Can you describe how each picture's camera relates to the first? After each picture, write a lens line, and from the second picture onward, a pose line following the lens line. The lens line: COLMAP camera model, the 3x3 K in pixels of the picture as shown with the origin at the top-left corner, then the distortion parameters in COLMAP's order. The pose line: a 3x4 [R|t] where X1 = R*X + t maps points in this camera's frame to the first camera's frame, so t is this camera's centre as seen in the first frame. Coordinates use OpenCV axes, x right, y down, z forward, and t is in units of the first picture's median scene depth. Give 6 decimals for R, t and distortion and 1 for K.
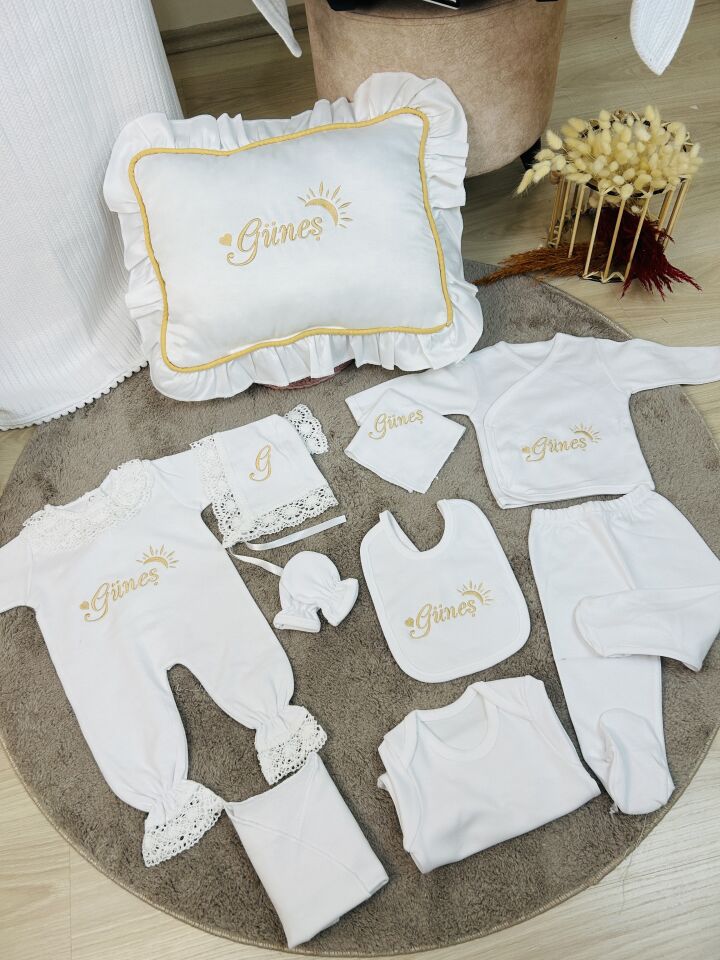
lens RADIAL K [[714.0, 0, 356.0], [0, 714.0, 480.7], [0, 0, 1]] dist [0.051413, -0.059705]
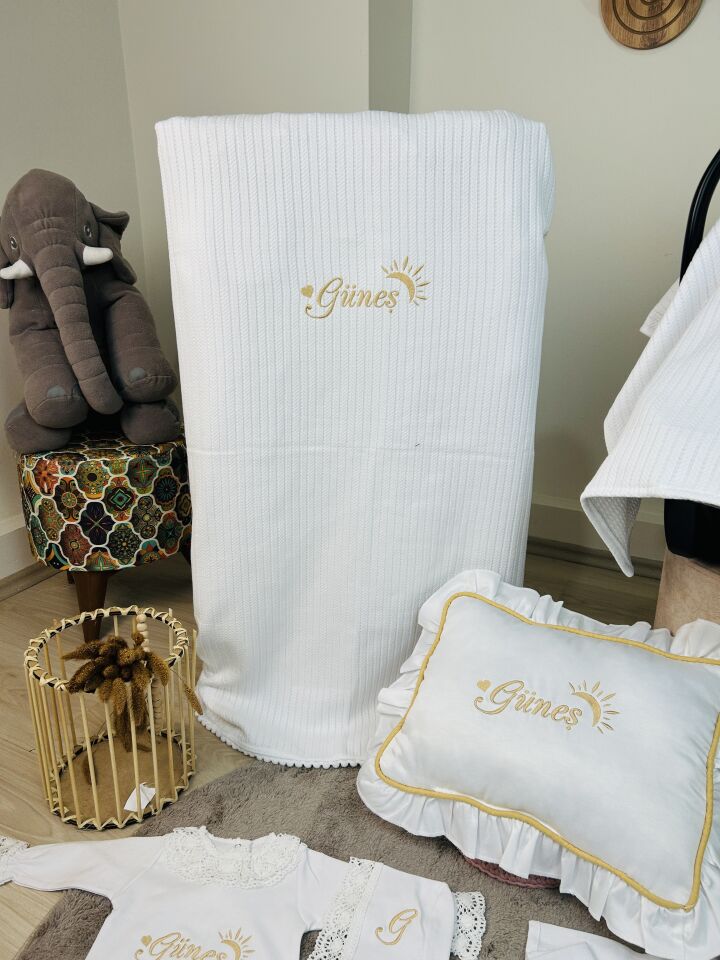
lens RADIAL K [[721.6, 0, 363.0], [0, 721.6, 485.3], [0, 0, 1]] dist [0.034138, -0.043527]
pose [[0.765022, 0.293150, -0.573414, 0.183626], [-0.581552, 0.696967, -0.419565, -0.002211], [0.276655, 0.654446, 0.703677, 0.043656]]
